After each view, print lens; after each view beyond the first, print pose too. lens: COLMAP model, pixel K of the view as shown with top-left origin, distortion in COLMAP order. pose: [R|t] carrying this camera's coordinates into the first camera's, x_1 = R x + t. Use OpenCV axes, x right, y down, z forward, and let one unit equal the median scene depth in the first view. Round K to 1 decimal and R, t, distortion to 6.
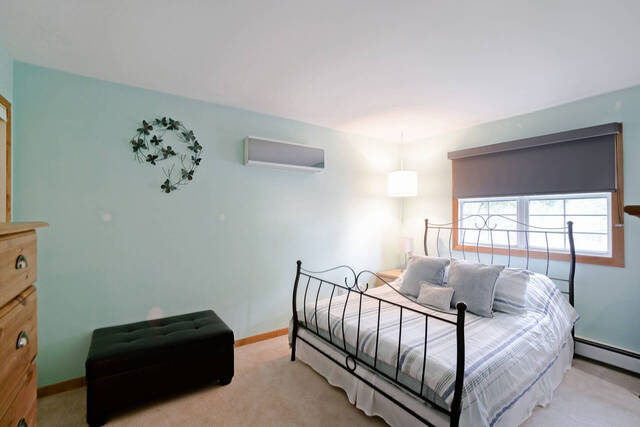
lens RADIAL K [[286.4, 0, 312.2], [0, 286.4, 212.9], [0, 0, 1]] dist [-0.002184, -0.000117]
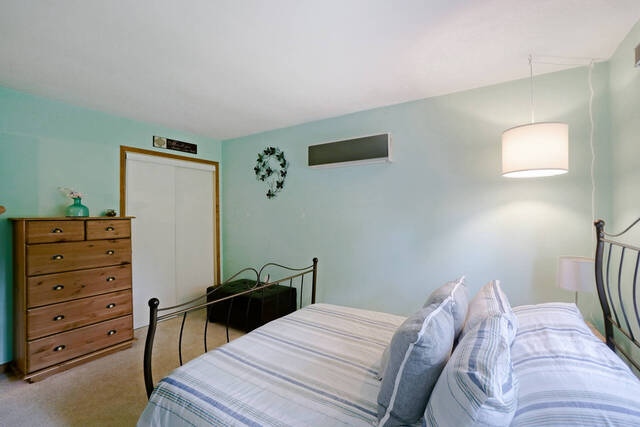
lens RADIAL K [[286.4, 0, 312.2], [0, 286.4, 212.9], [0, 0, 1]] dist [-0.002184, -0.000117]
pose [[0.382884, -0.004244, -0.923787, 0.940040], [0.005080, 0.999984, -0.002488, 0.007338], [0.923783, -0.003741, 0.382899, 0.639214]]
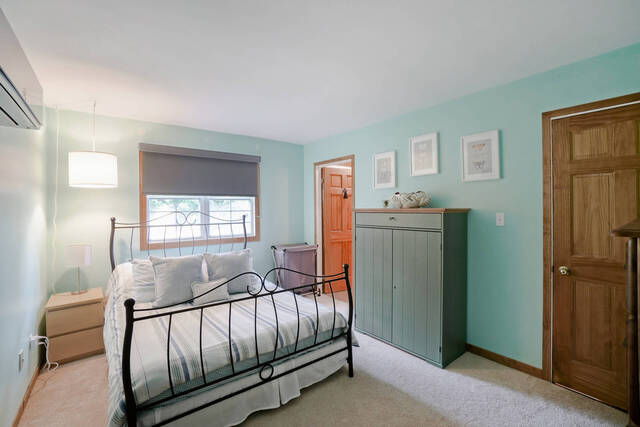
lens RADIAL K [[286.4, 0, 312.2], [0, 286.4, 212.9], [0, 0, 1]] dist [-0.002184, -0.000117]
pose [[-0.038906, -0.015876, 0.999117, -0.628731], [0.002712, 0.999868, 0.015993, -0.005528], [-0.999239, 0.003331, -0.038858, 0.703118]]
